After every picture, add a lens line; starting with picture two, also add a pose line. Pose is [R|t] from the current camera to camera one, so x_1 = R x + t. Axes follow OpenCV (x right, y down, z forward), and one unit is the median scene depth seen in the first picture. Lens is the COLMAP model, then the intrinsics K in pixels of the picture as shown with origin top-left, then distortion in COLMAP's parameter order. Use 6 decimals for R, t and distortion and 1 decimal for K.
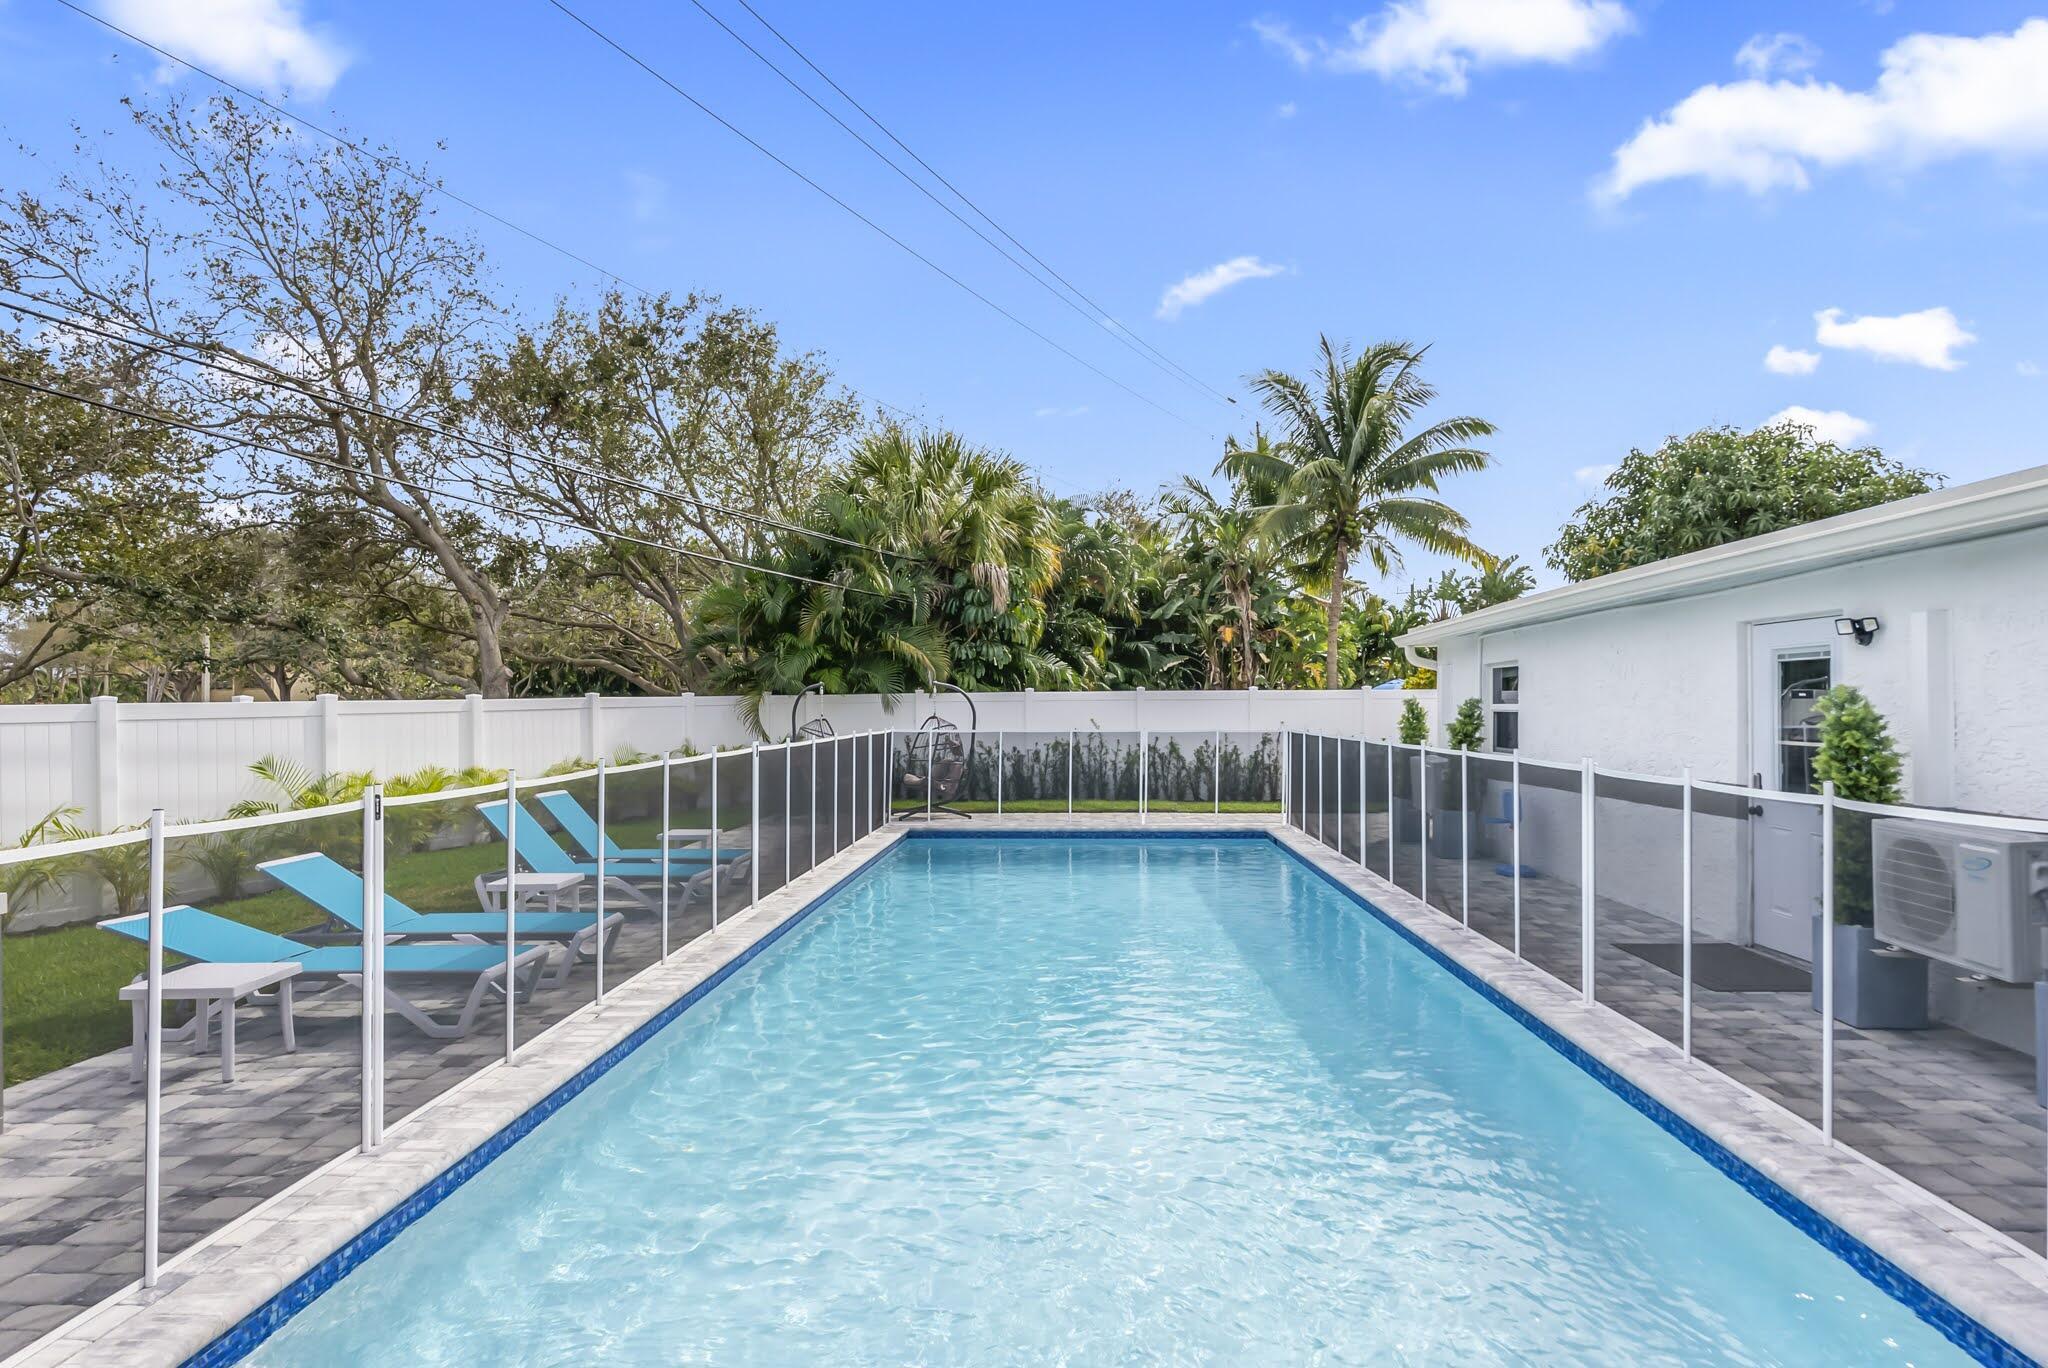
lens RADIAL K [[1128.4, 0, 1054.9], [0, 1128.4, 712.5], [0, 0, 1]] dist [0.002272, 0.001645]
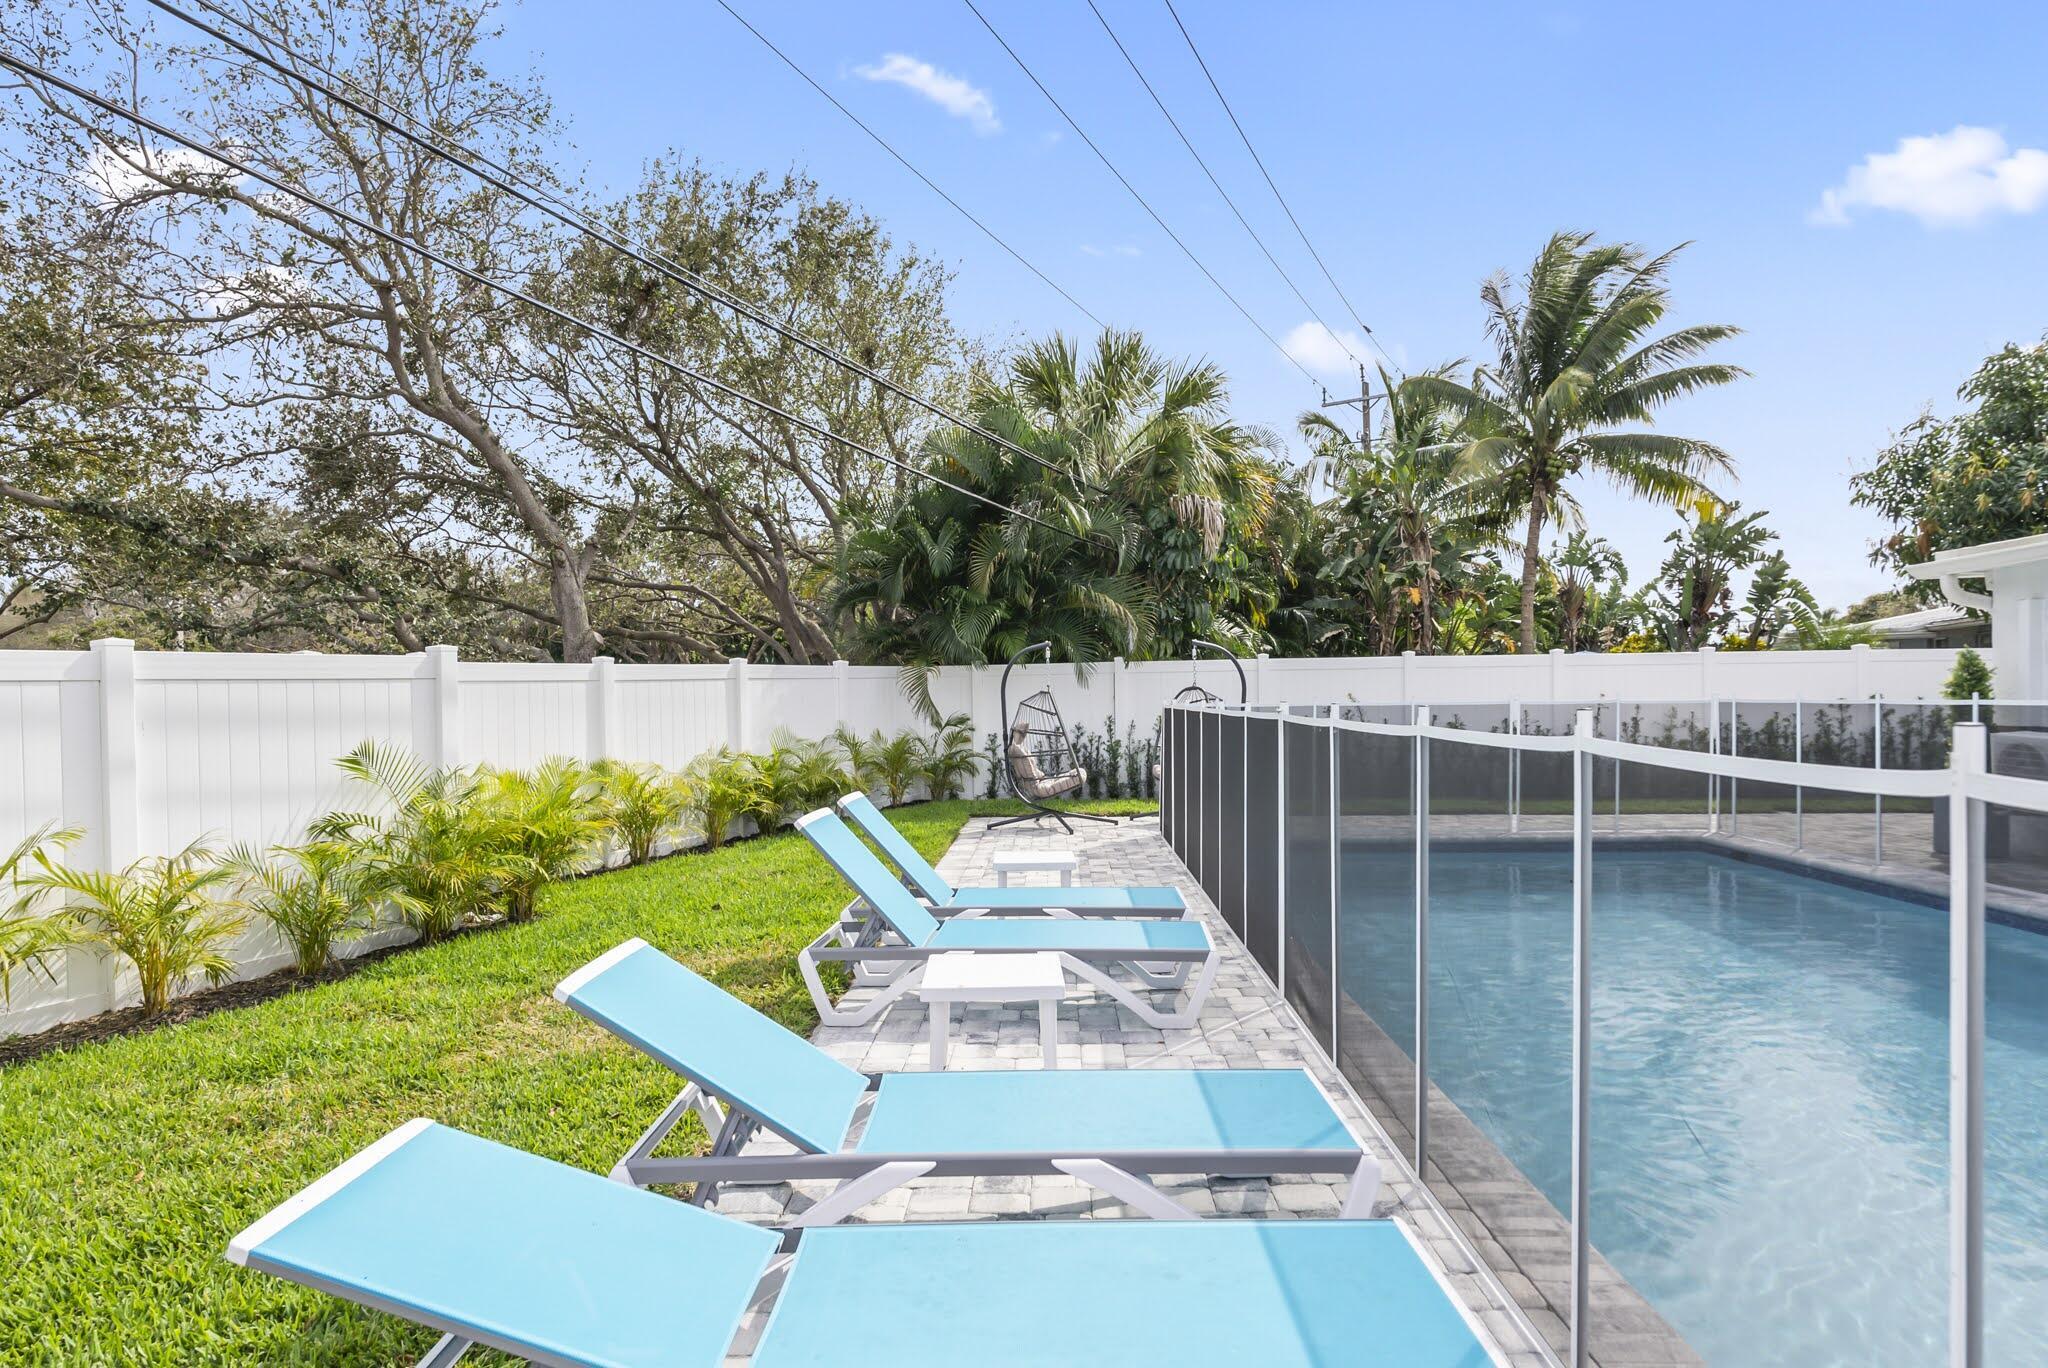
lens RADIAL K [[1156.0, 0, 1017.6], [0, 1156.0, 709.8], [0, 0, 1]] dist [0.004588, 0.001348]
pose [[0.999946, -0.007686, -0.007026, -0.178579], [0.007719, 0.999959, 0.004636, 0.011588], [0.006990, -0.004690, 0.999965, 0.194699]]
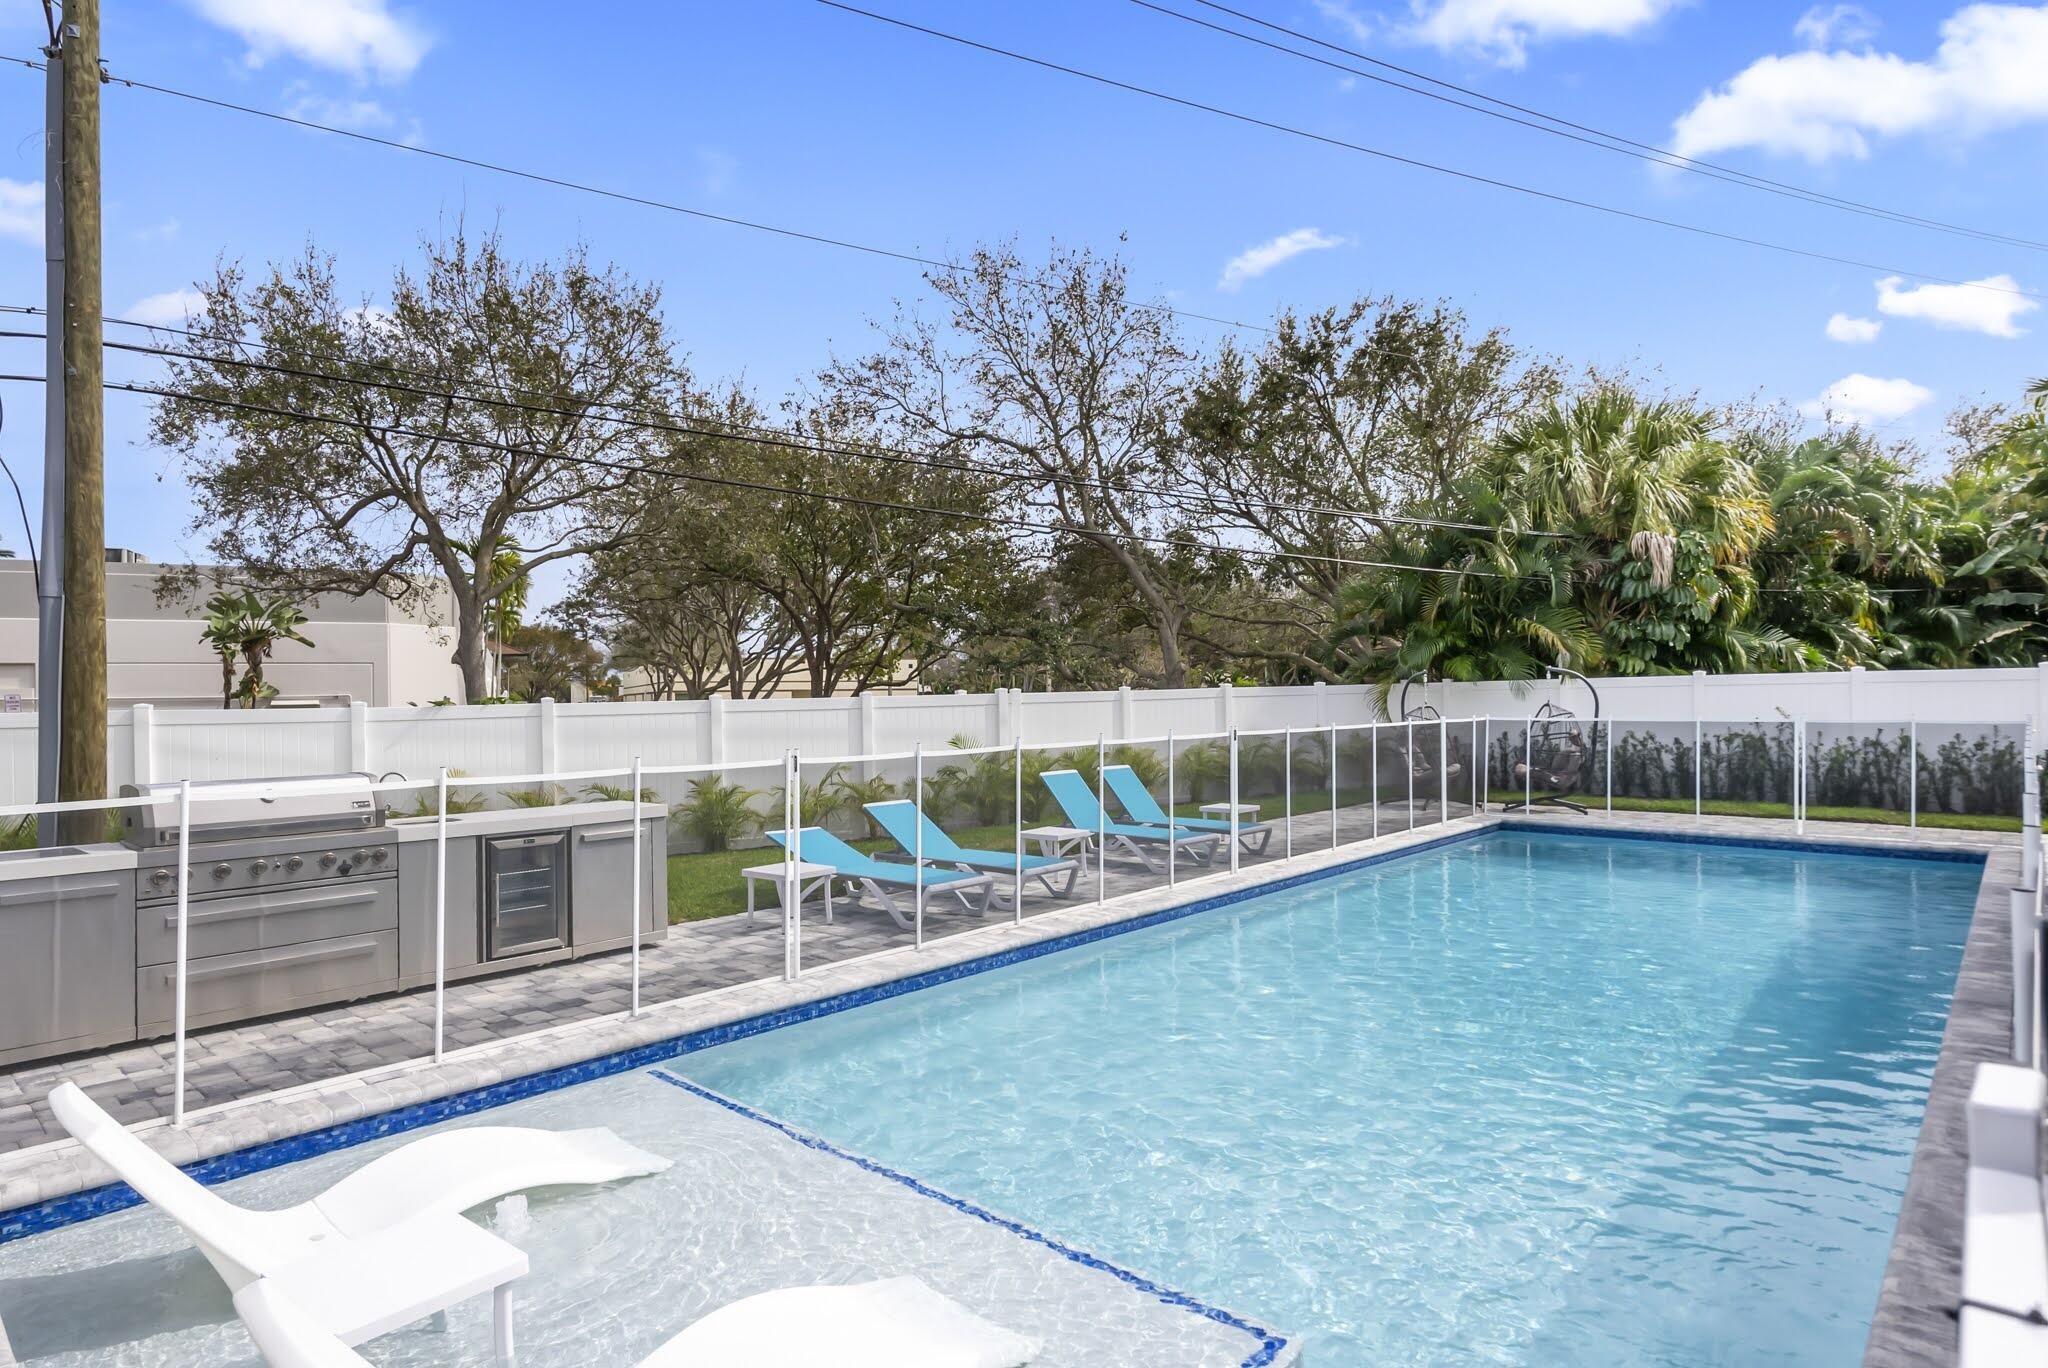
lens RADIAL K [[1126.2, 0, 1024.0], [0, 1126.2, 684.0], [0, 0, 1]] dist [0.003346, 0.001076]
pose [[0.758238, -0.012071, -0.651866, 0.145010], [0.003664, 0.999892, -0.014253, -0.001066], [0.651967, 0.008419, 0.758200, 0.001946]]
